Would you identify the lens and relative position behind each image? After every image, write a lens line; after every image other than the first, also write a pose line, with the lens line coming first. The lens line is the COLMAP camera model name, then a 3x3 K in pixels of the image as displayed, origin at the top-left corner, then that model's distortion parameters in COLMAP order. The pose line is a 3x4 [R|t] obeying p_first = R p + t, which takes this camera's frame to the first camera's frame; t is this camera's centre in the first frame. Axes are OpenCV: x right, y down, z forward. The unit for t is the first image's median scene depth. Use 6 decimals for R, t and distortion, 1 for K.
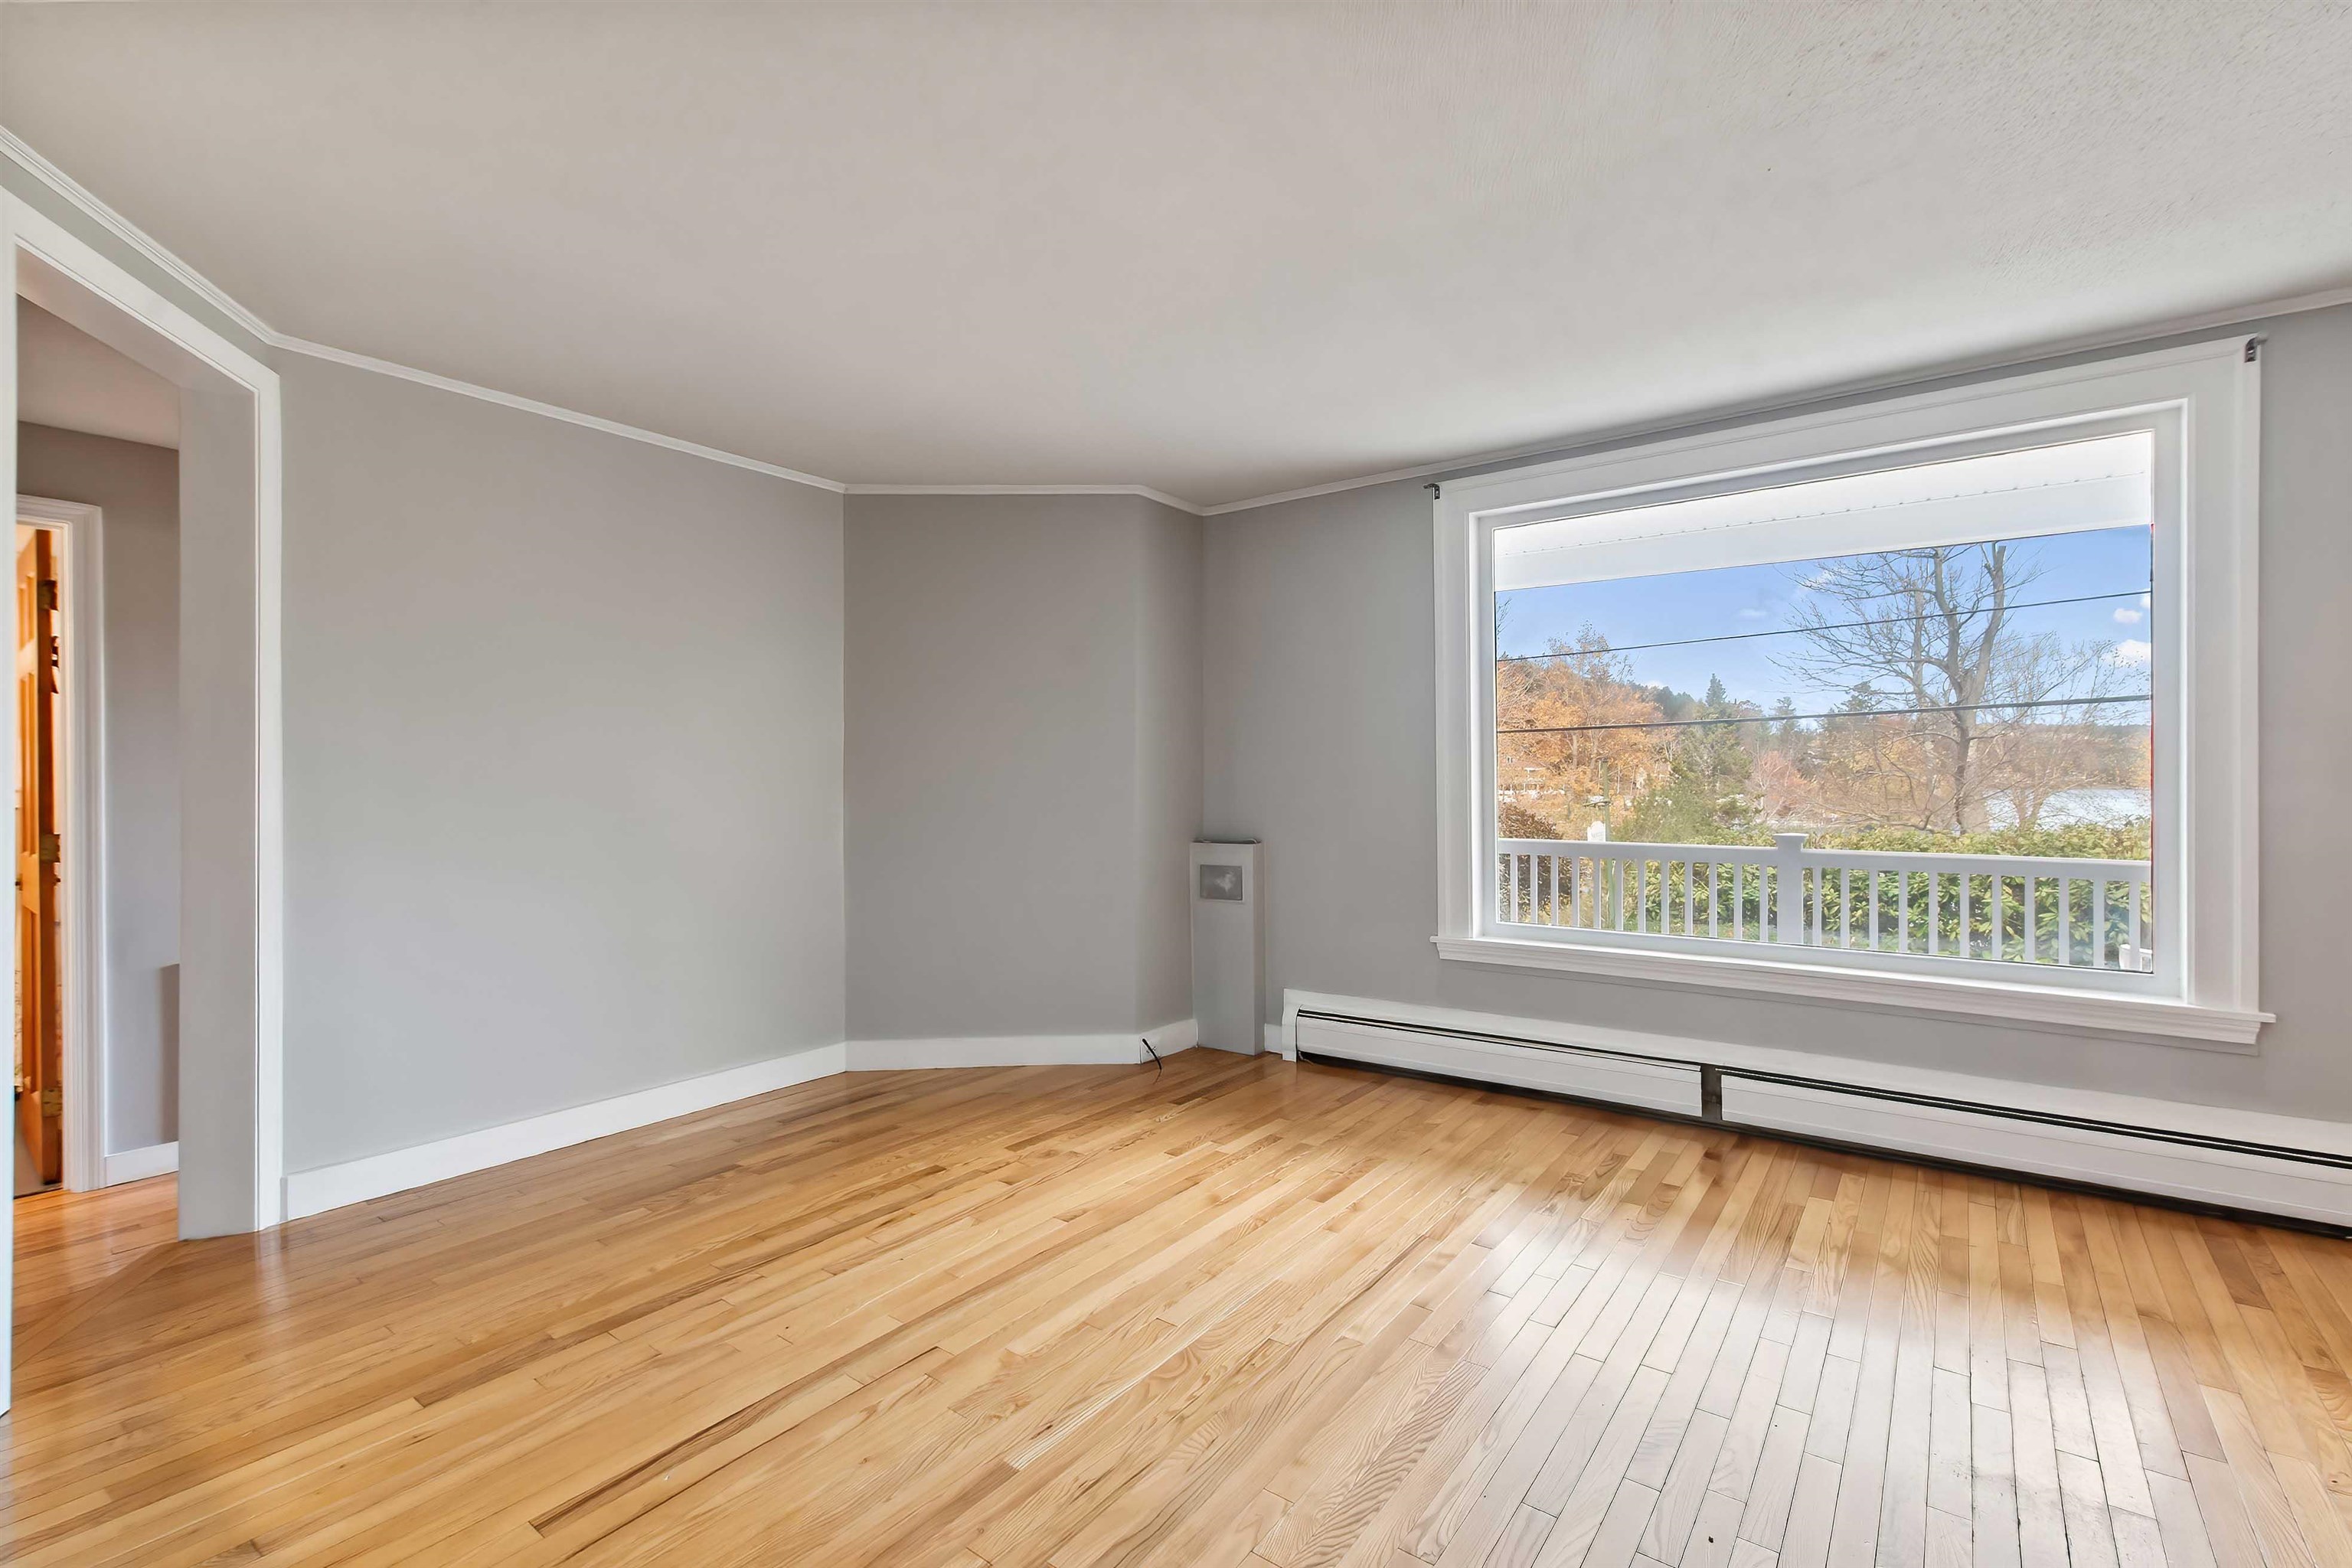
lens RADIAL K [[1050.3, 0, 1186.3], [0, 1050.3, 757.7], [0, 0, 1]] dist [0.001460, -0.000434]
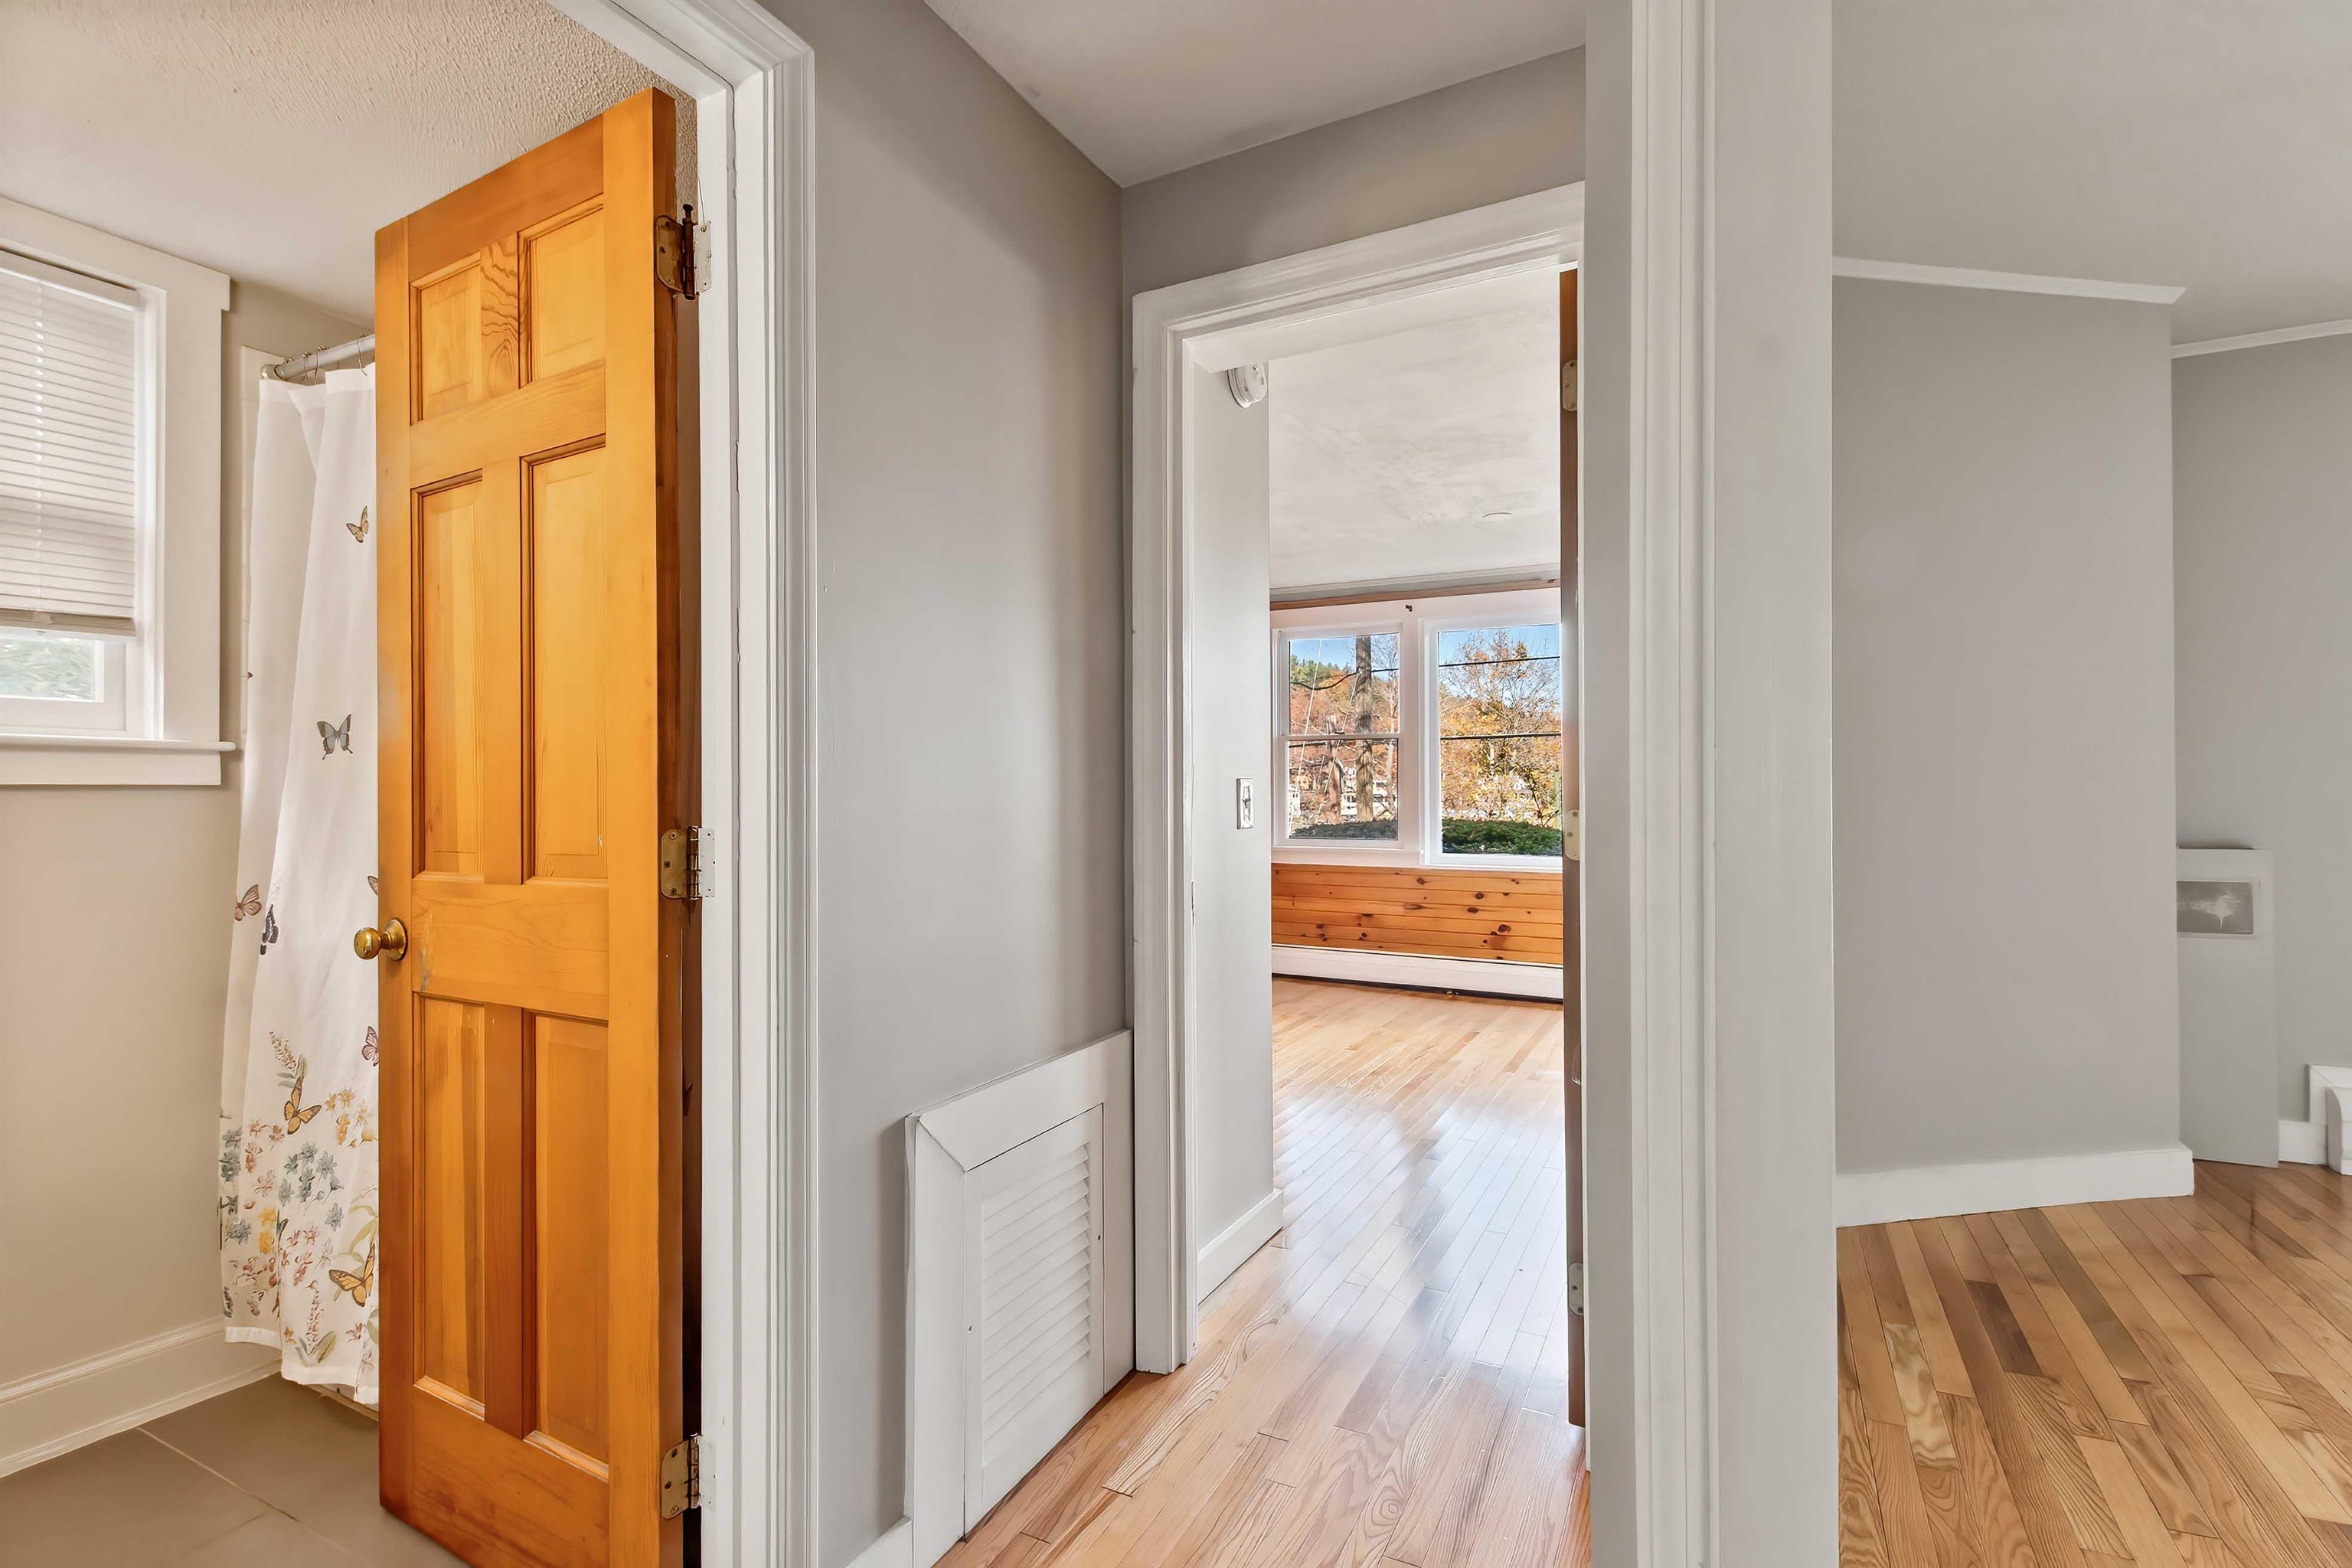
lens RADIAL K [[1050.3, 0, 1186.3], [0, 1050.3, 757.7], [0, 0, 1]] dist [0.001460, -0.000434]
pose [[0.989277, 0.006635, 0.145902, -0.930902], [-0.005558, 0.999954, -0.007785, 0.041511], [-0.145947, 0.006890, 0.989268, 0.560891]]
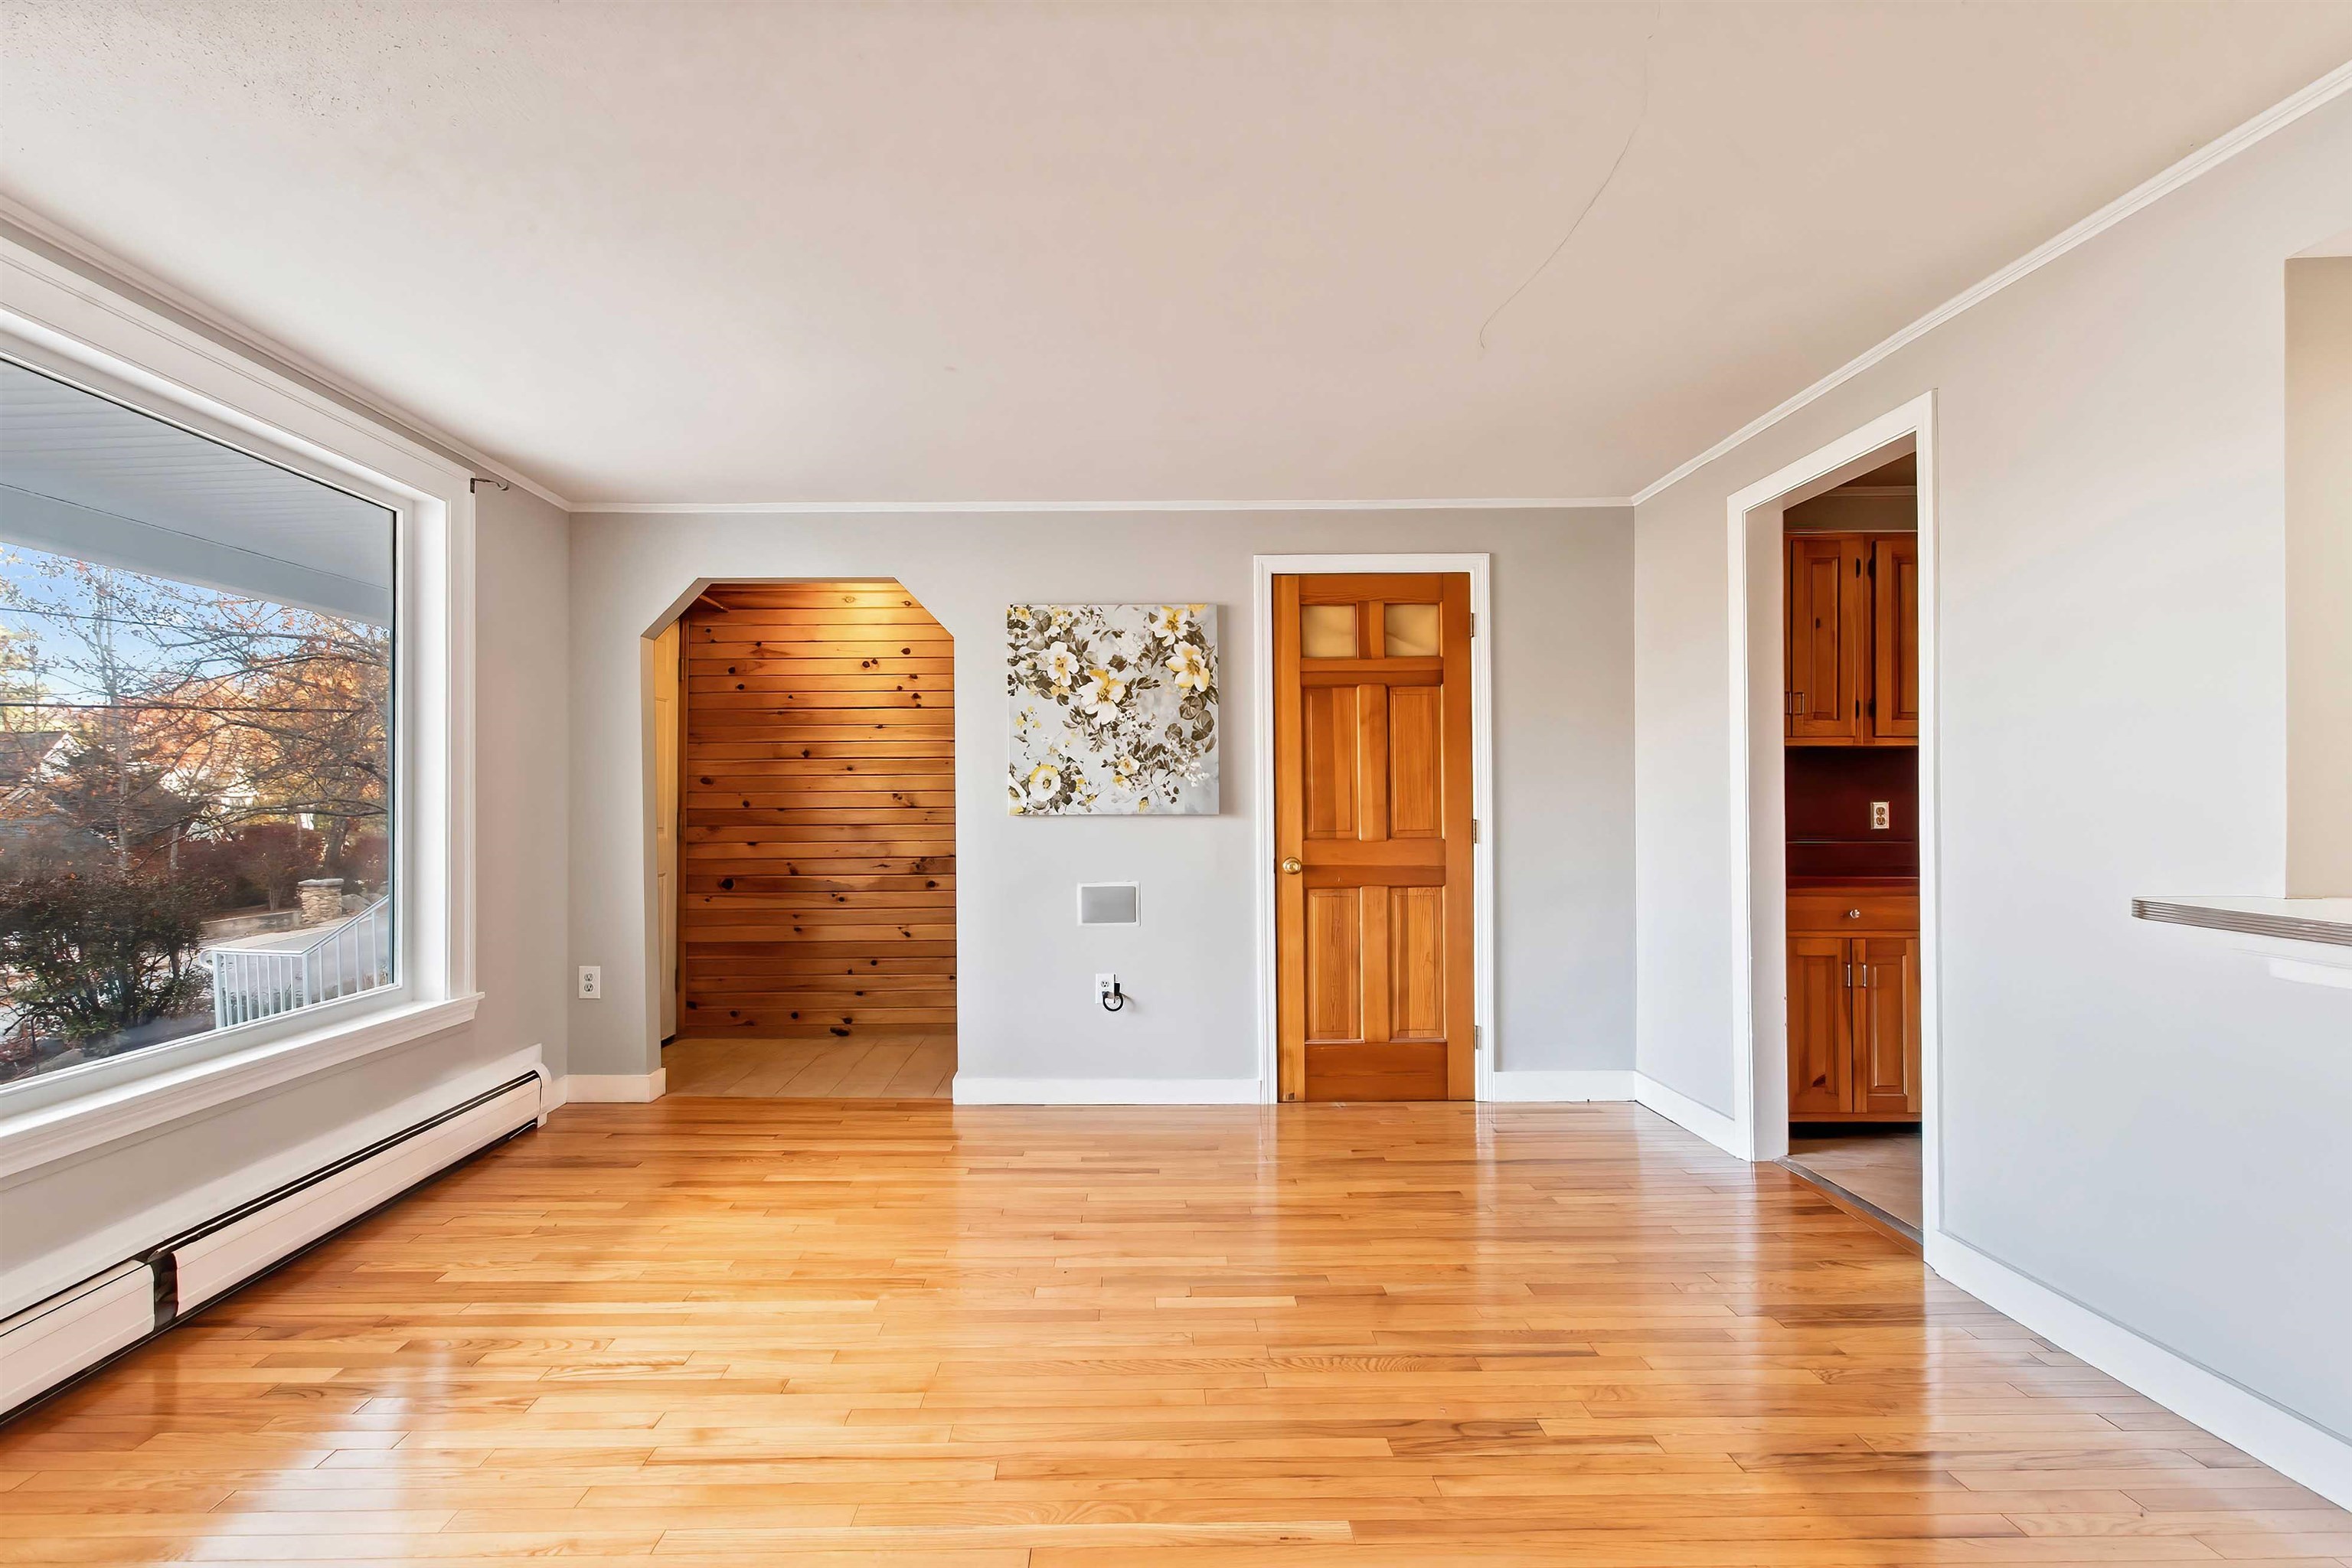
lens RADIAL K [[1046.7, 0, 1167.7], [0, 1046.7, 798.9], [0, 0, 1]] dist [0.000127, -0.000415]
pose [[-0.621523, 0.008735, 0.783347, -0.427229], [-0.008714, 0.999799, -0.018063, 0.012763], [-0.783347, -0.018053, -0.621322, 0.909142]]
